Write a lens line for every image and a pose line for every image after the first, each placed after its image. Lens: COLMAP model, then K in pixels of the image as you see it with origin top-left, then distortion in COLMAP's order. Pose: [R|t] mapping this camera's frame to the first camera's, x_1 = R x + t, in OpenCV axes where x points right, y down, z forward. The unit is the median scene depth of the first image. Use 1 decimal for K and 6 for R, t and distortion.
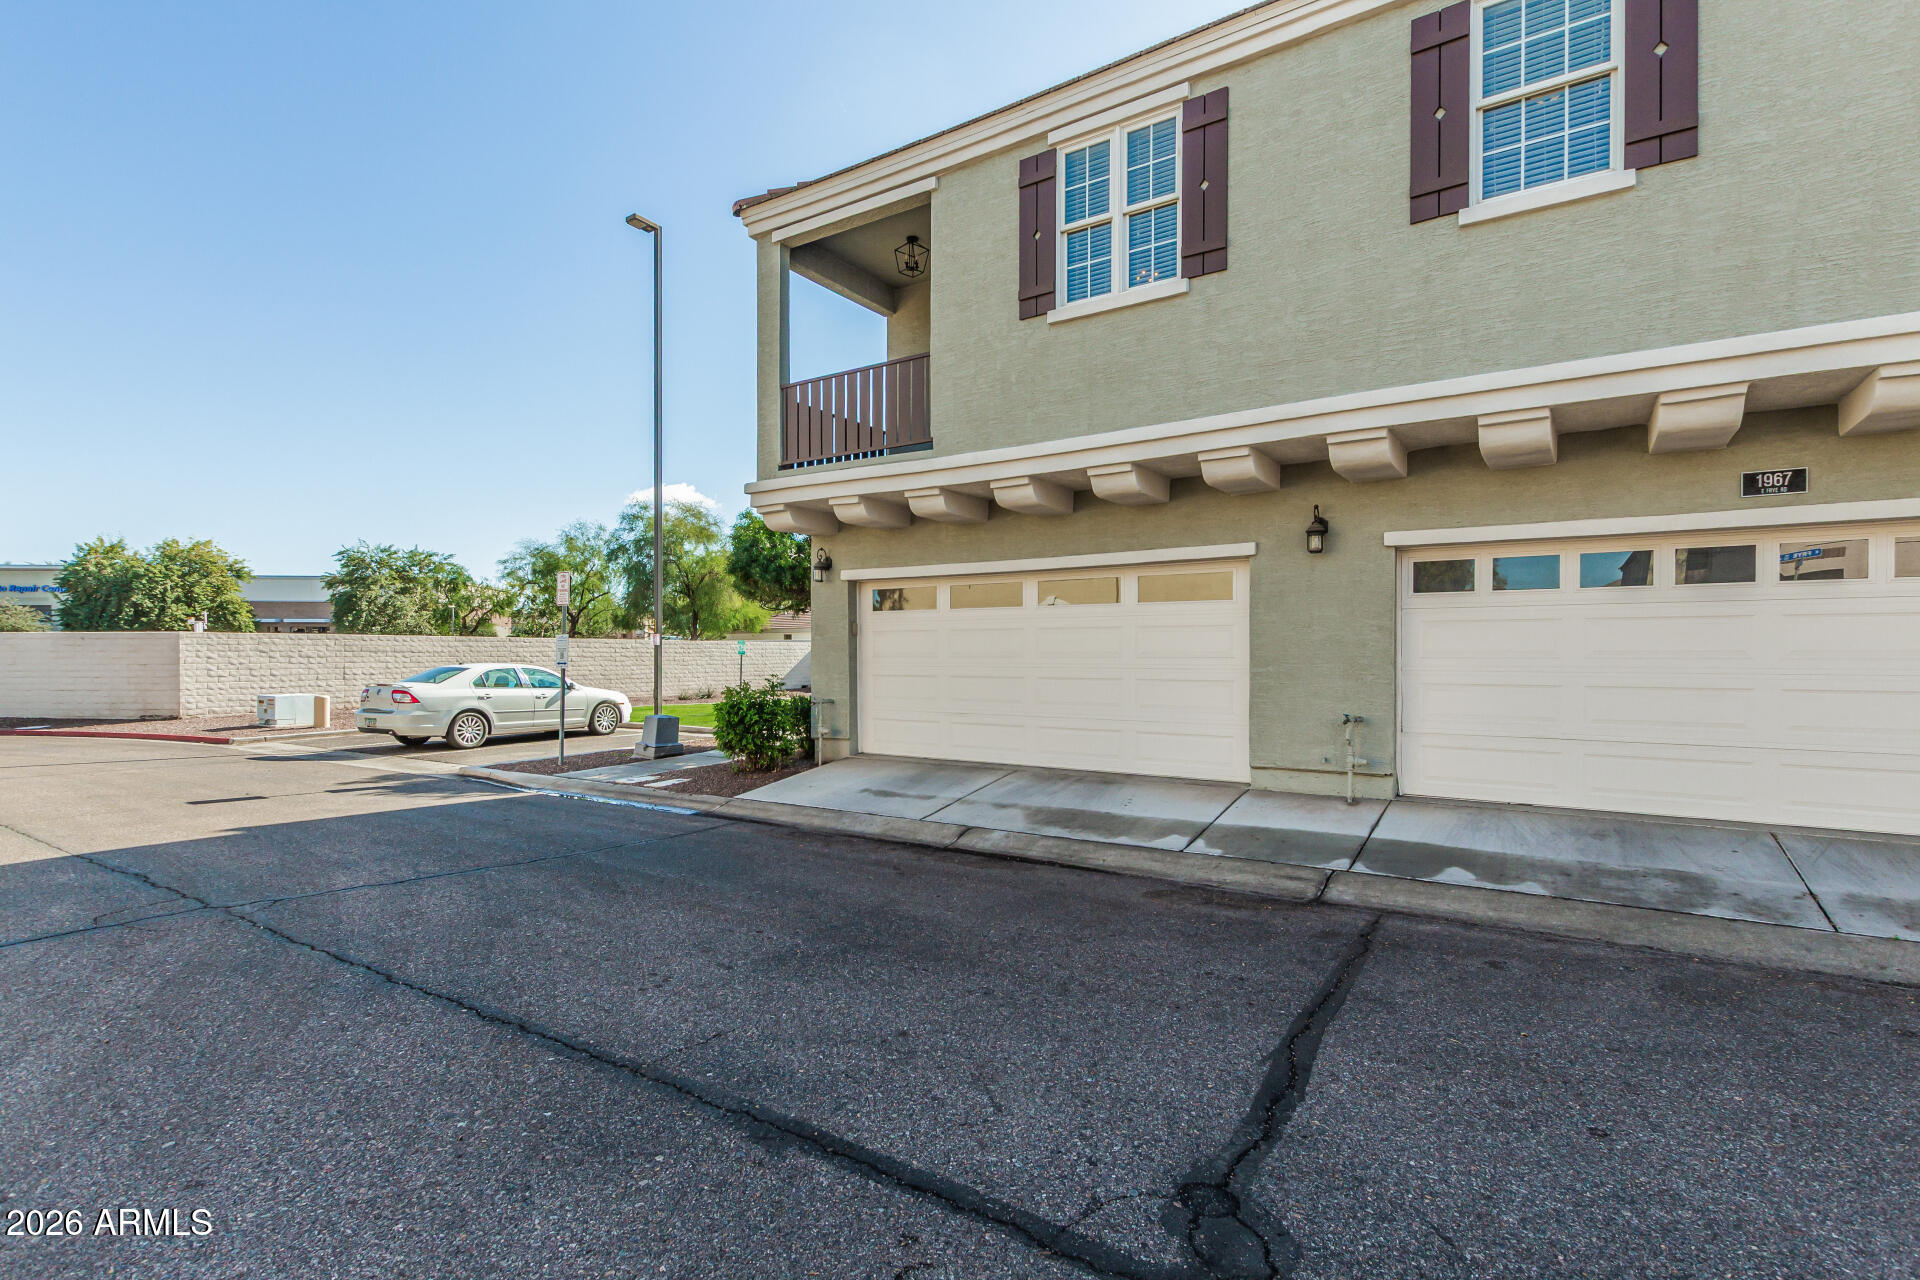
lens RADIAL K [[925.7, 0, 968.3], [0, 925.7, 669.1], [0, 0, 1]] dist [0.004800, 0.000481]
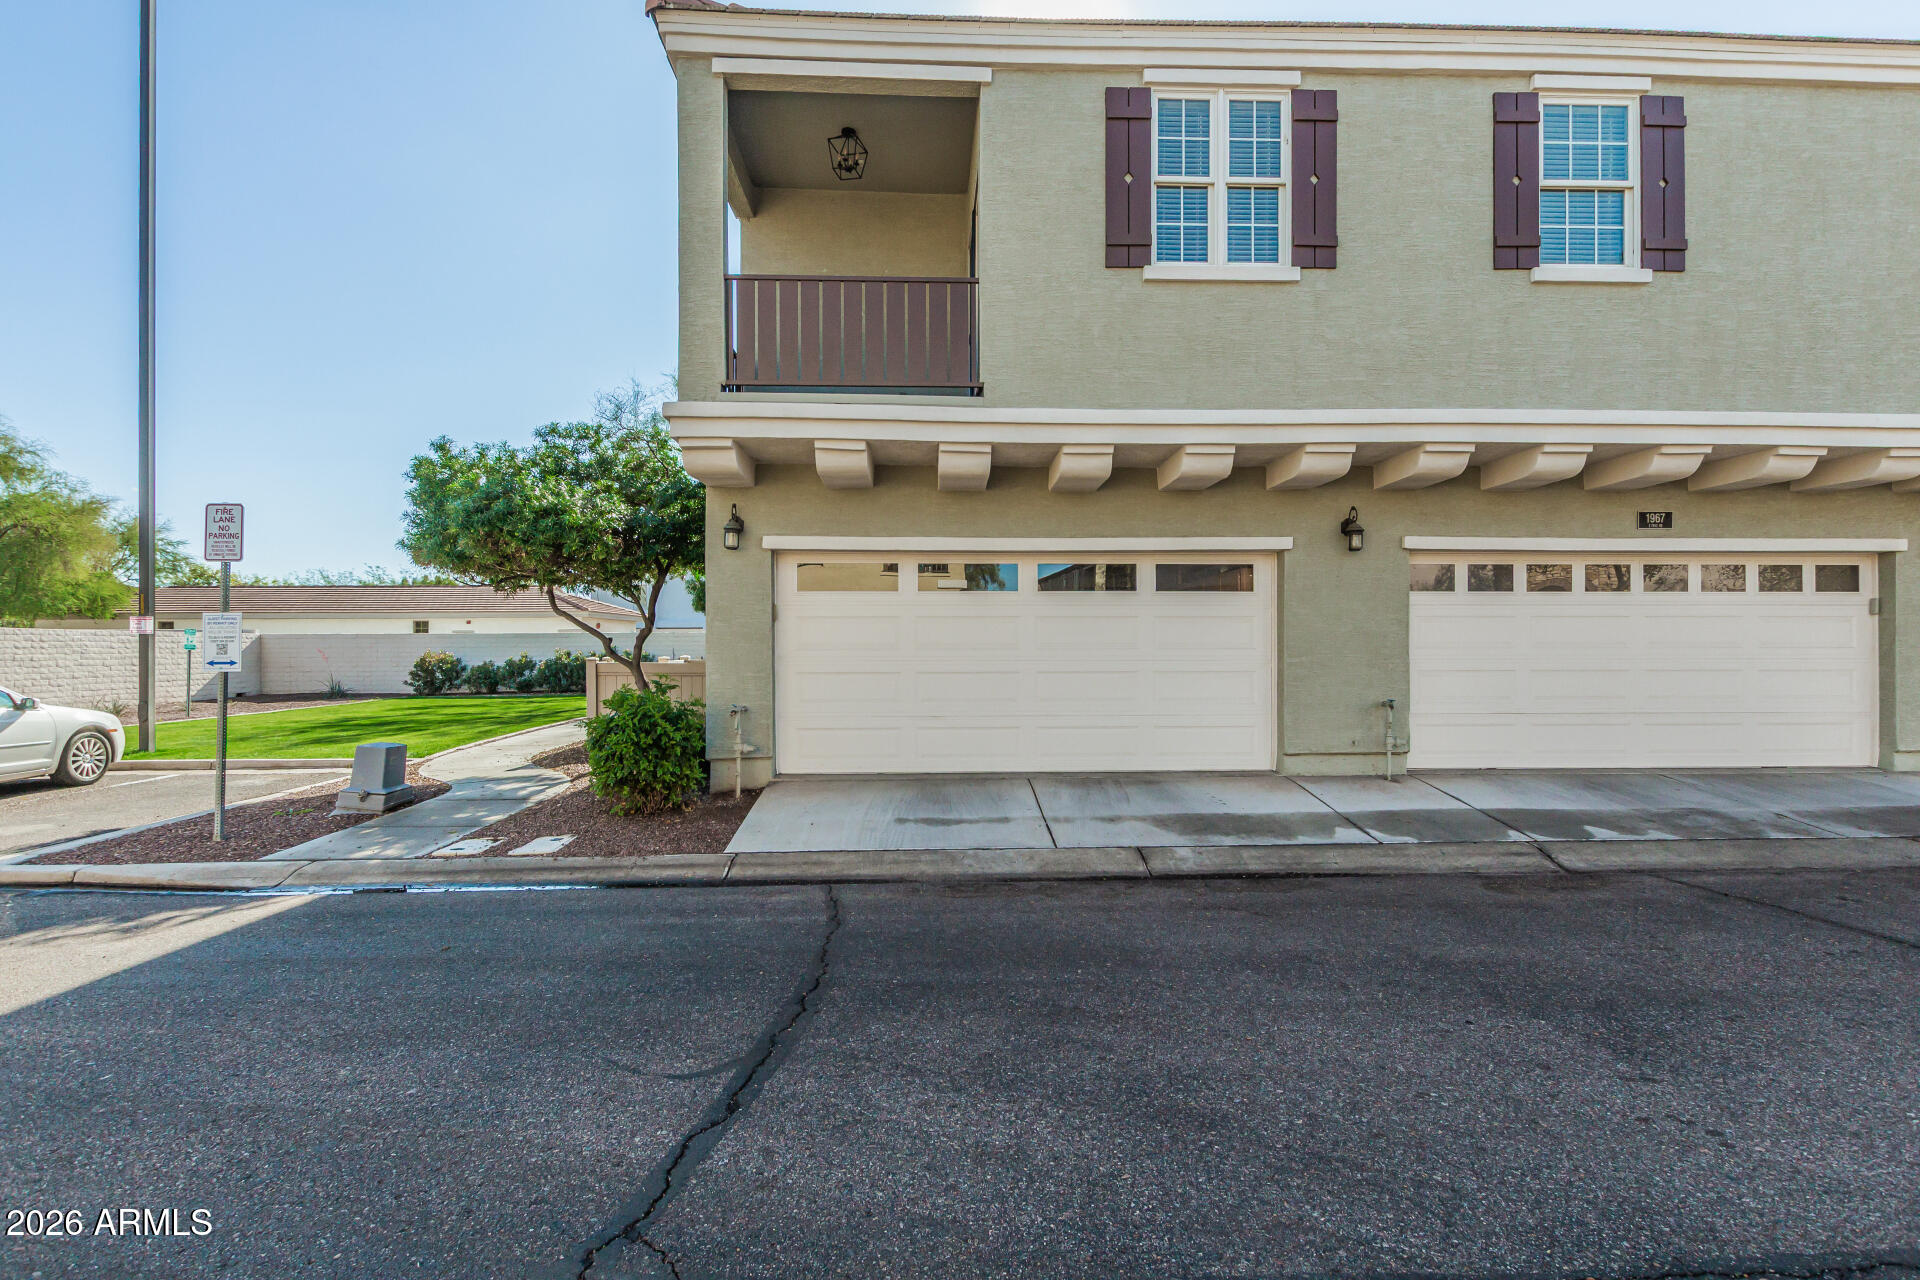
lens RADIAL K [[909.3, 0, 965.5], [0, 909.3, 652.8], [0, 0, 1]] dist [0.006952, -0.000094]
pose [[0.804704, -0.004208, 0.593662, -0.600455], [0.011867, 0.999889, -0.009000, -0.002710], [-0.593558, 0.014287, 0.804664, 0.406703]]
